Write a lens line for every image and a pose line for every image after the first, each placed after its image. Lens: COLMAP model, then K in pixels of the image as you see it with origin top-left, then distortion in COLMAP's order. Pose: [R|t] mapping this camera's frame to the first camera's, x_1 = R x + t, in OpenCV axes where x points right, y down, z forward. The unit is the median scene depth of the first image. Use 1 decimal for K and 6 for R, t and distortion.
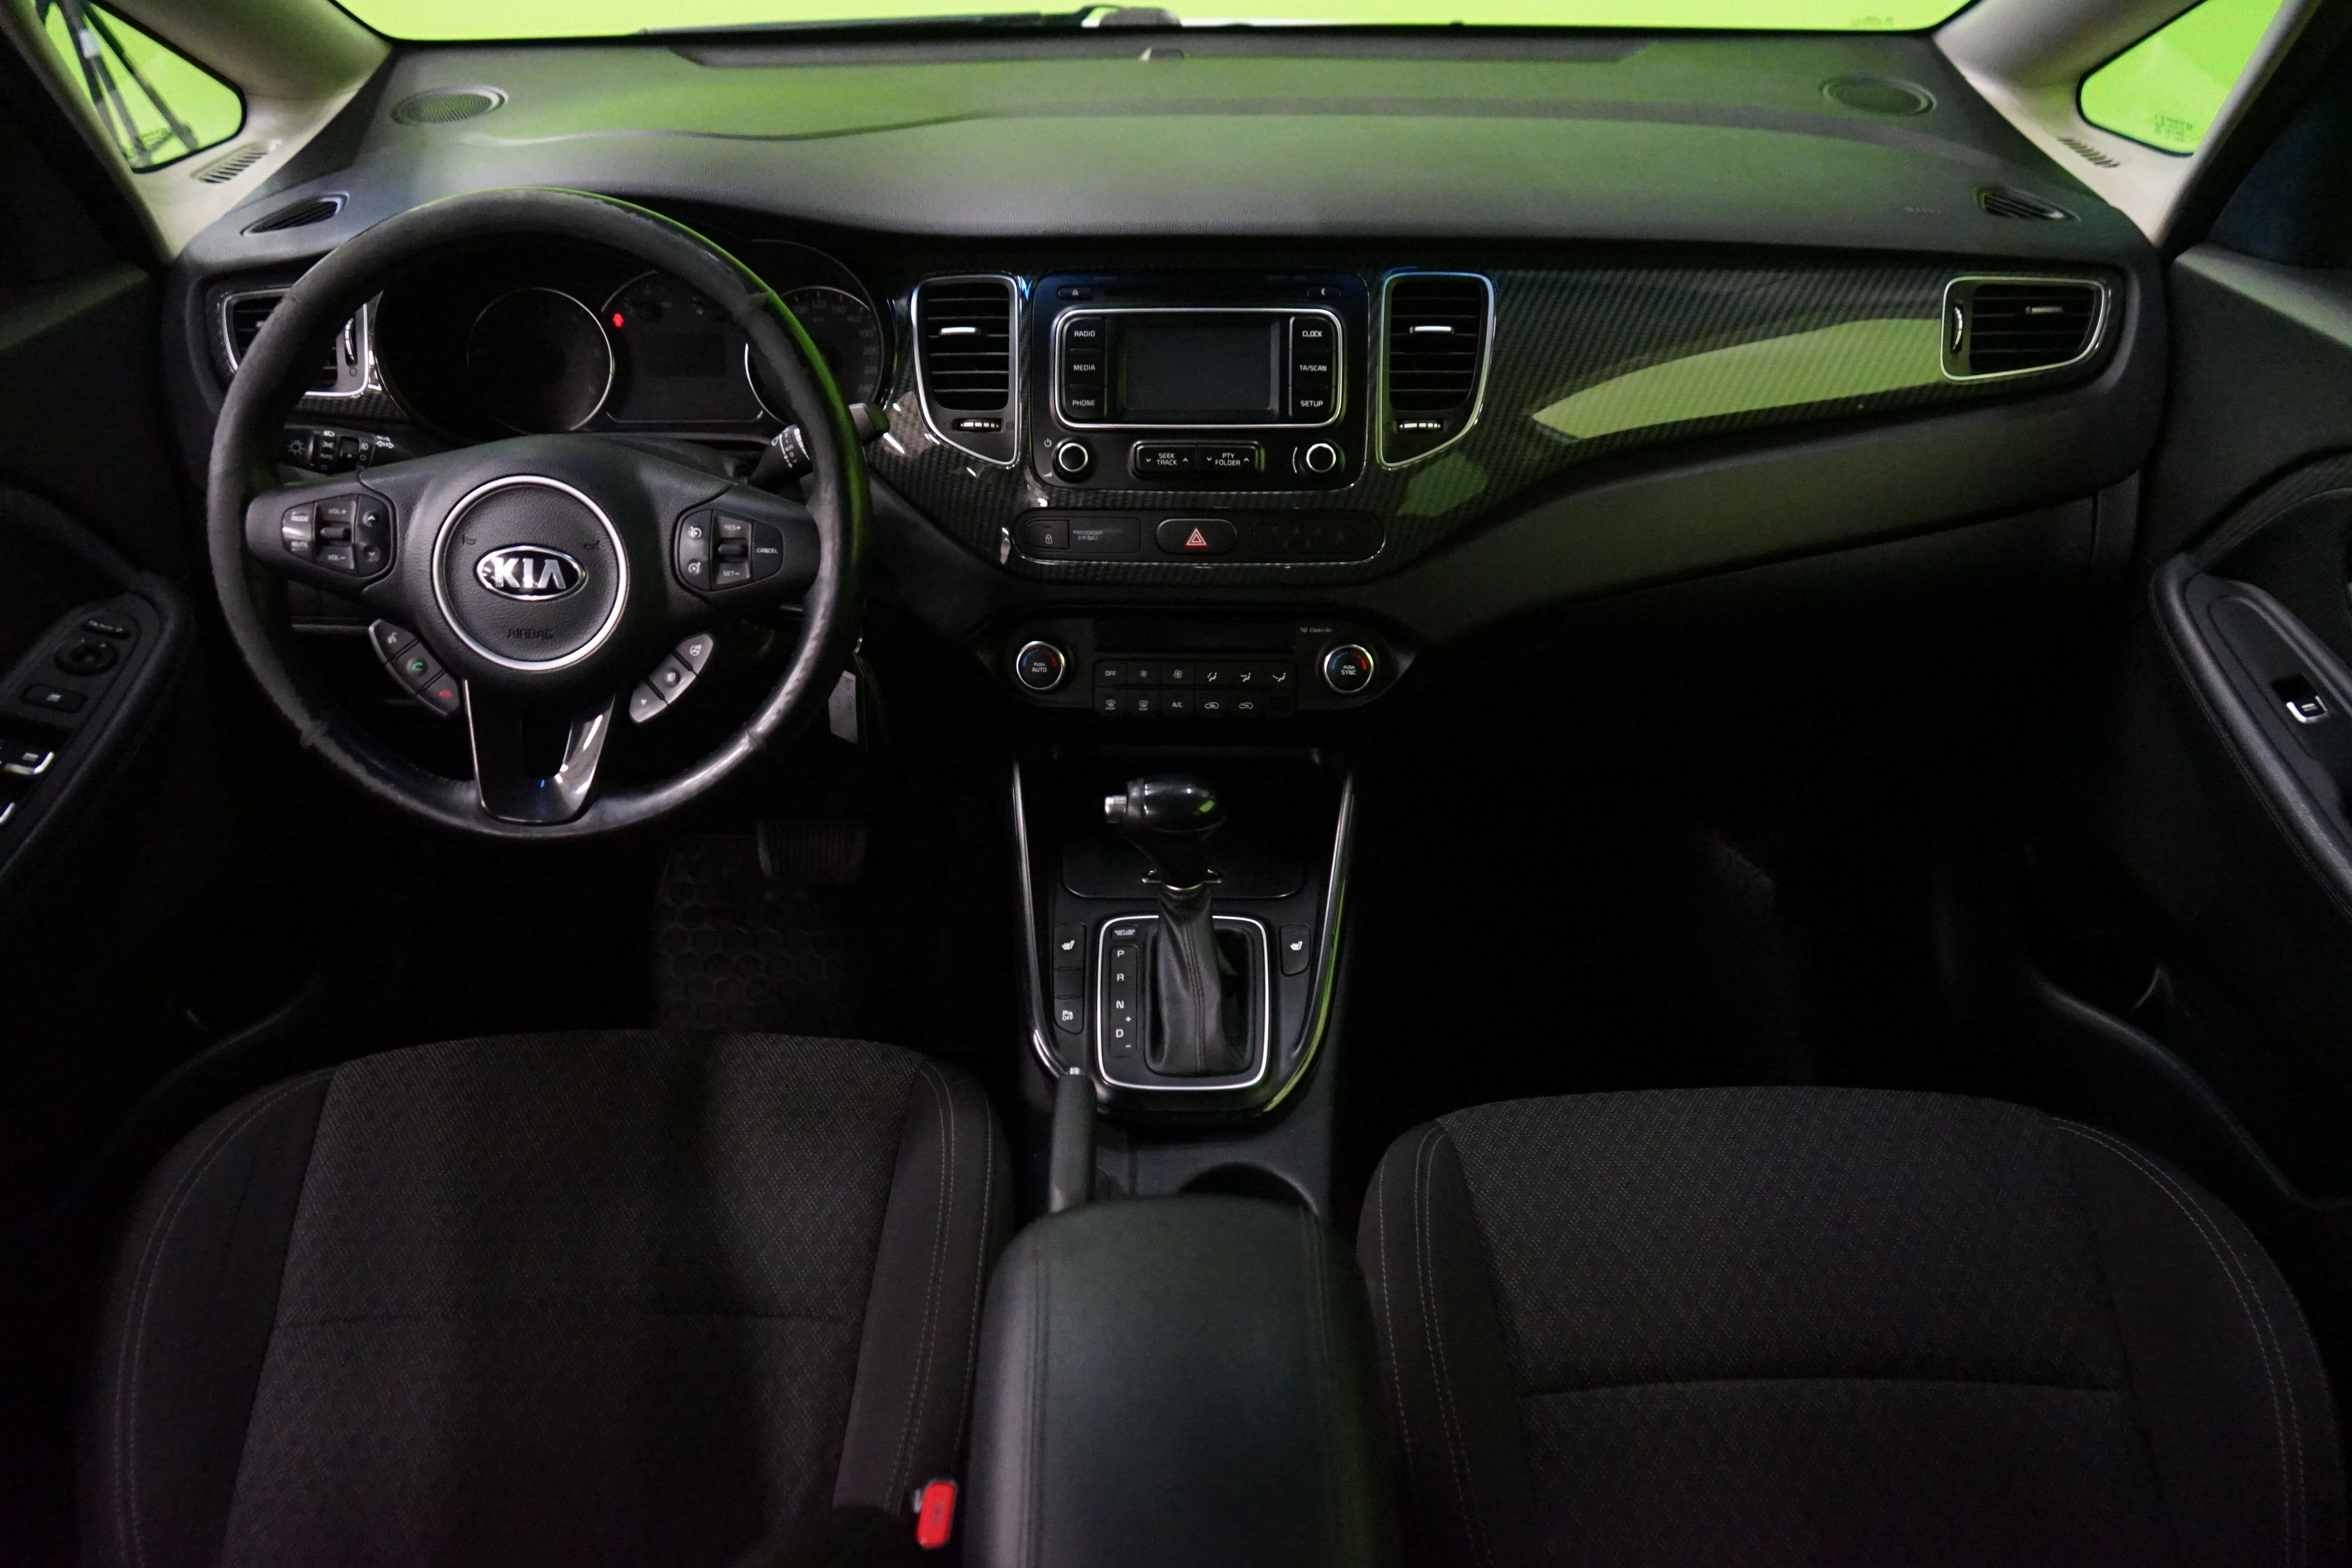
lens RADIAL K [[1976.2, 0, 1175.5], [0, 1976.2, 797.1], [0, 0, 1]] dist [0.004969, 0.046490]
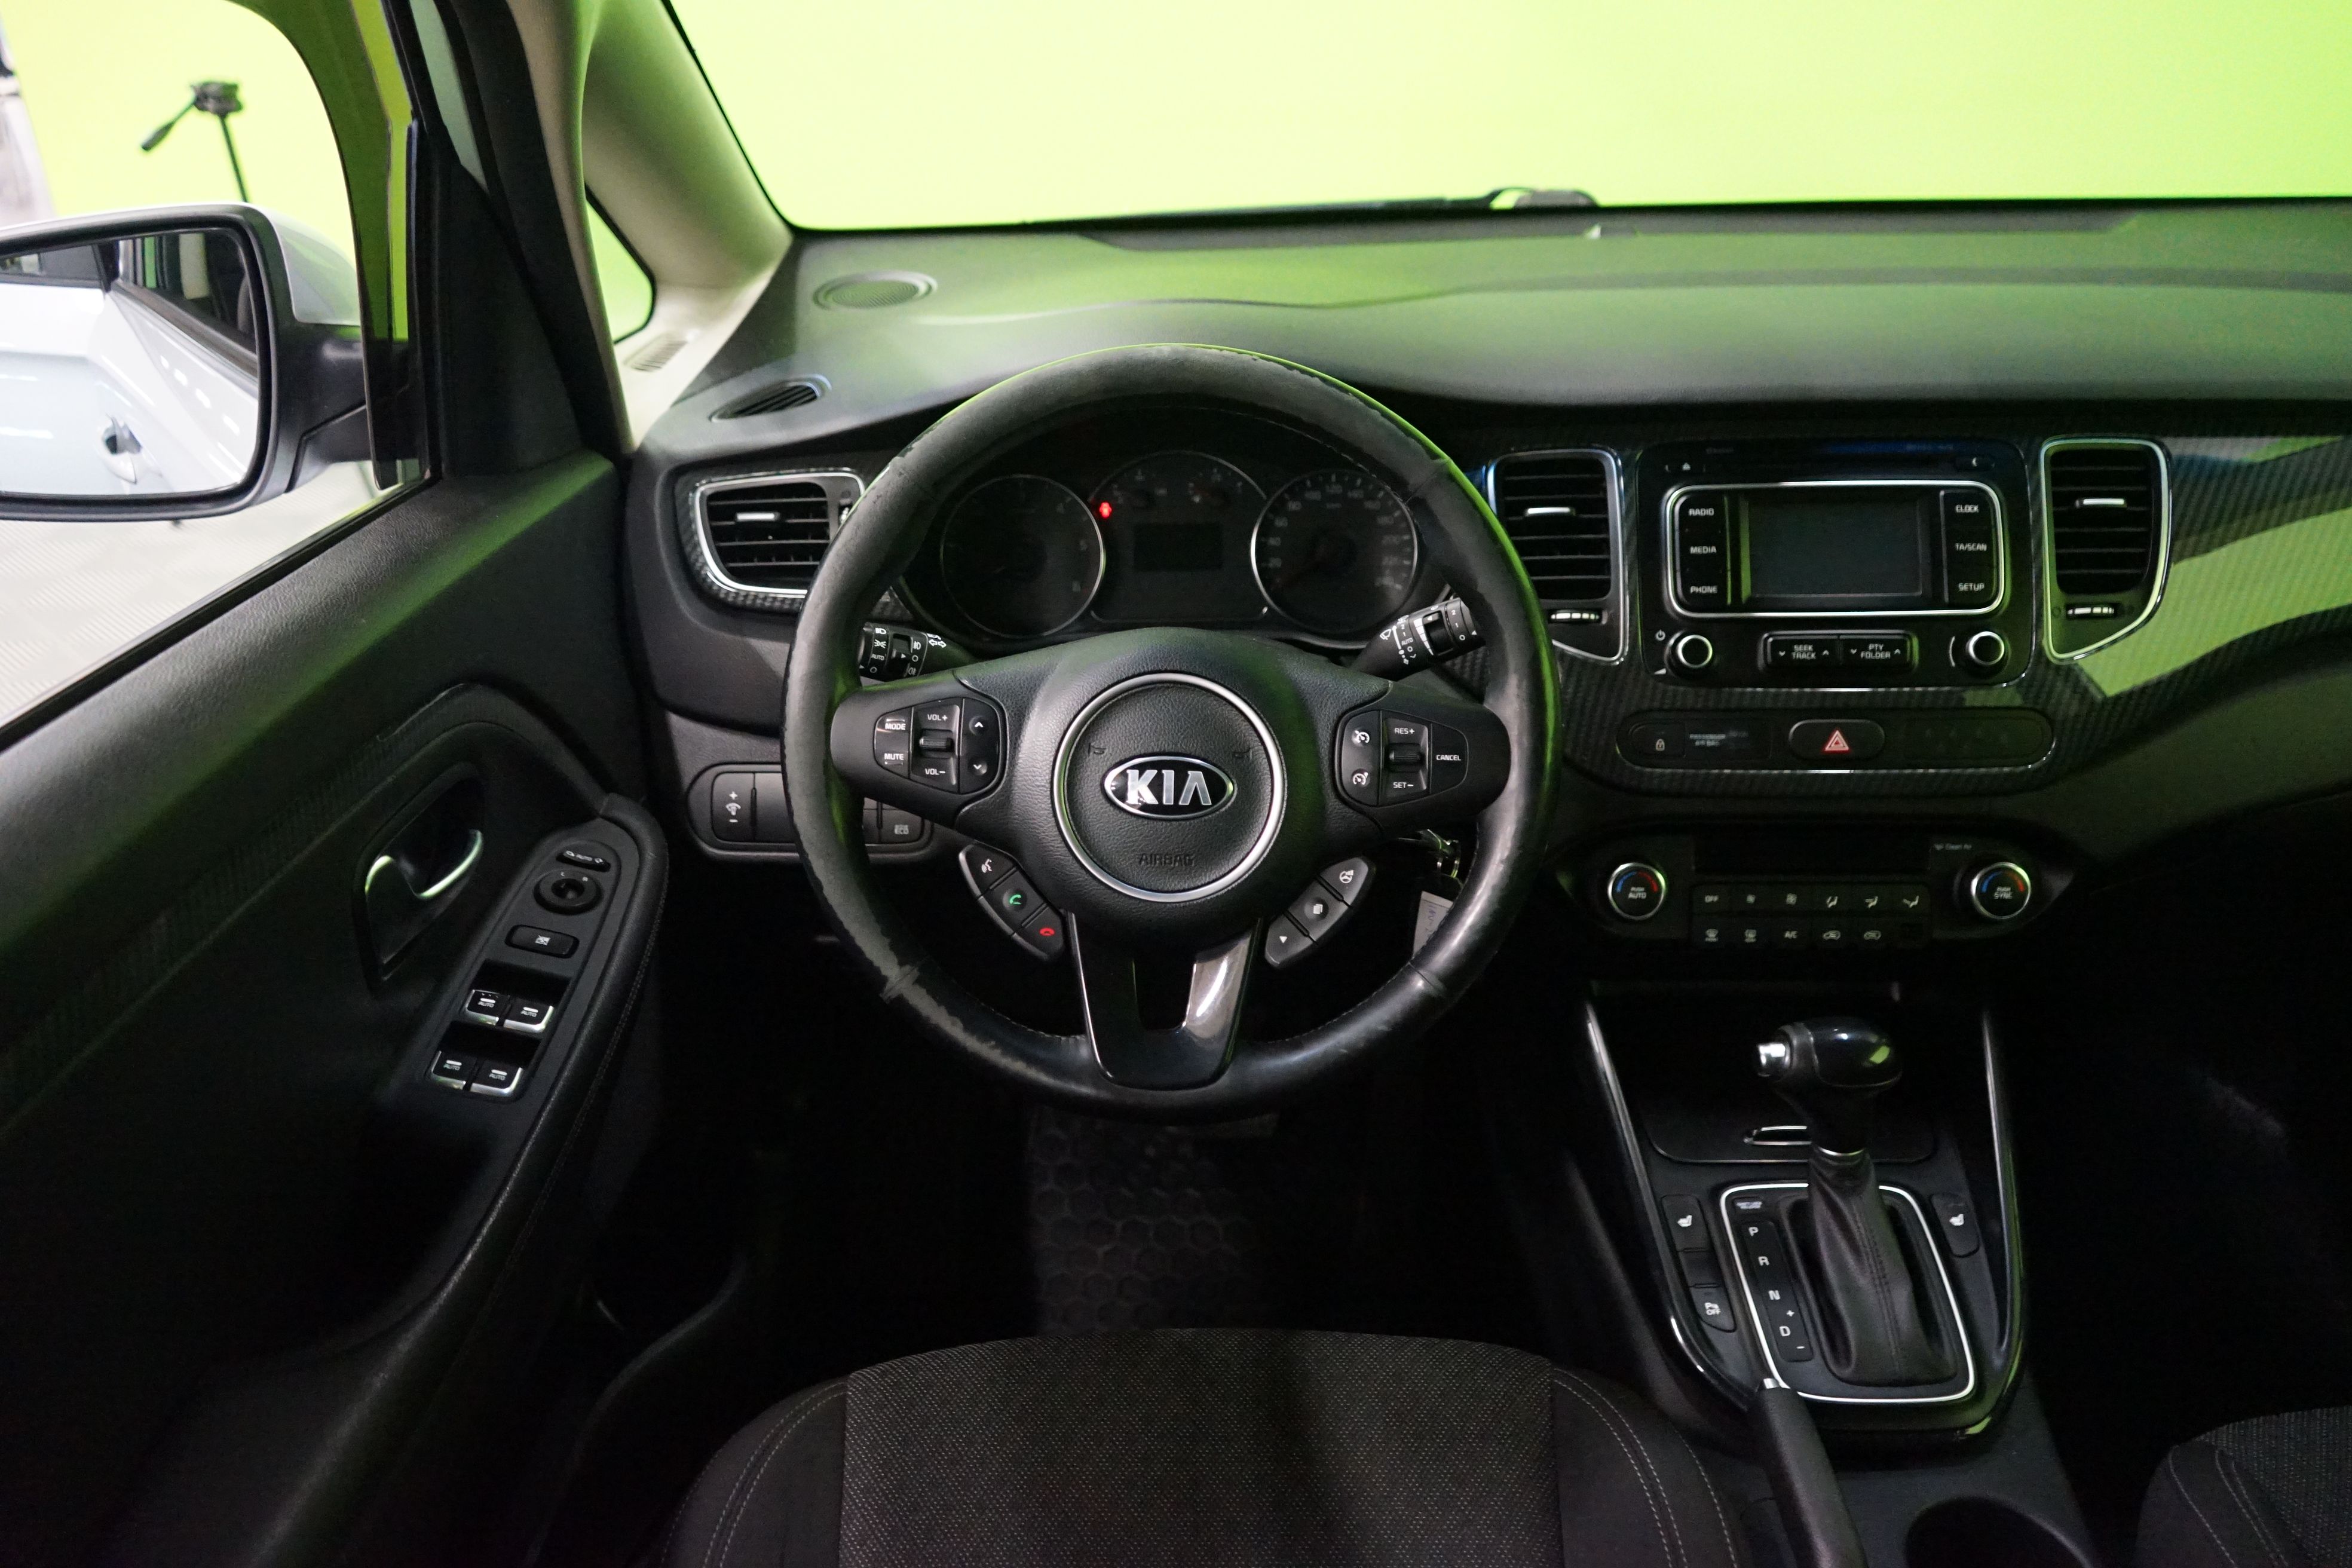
lens RADIAL K [[1976.2, 0, 1194.7], [0, 1976.2, 790.8], [0, 0, 1]] dist [0.004969, 0.046490]
pose [[0.999950, -0.009918, -0.001408, -0.270468], [0.009690, 0.993269, -0.115421, -0.012584], [0.002543, 0.115402, 0.993316, 0.142032]]
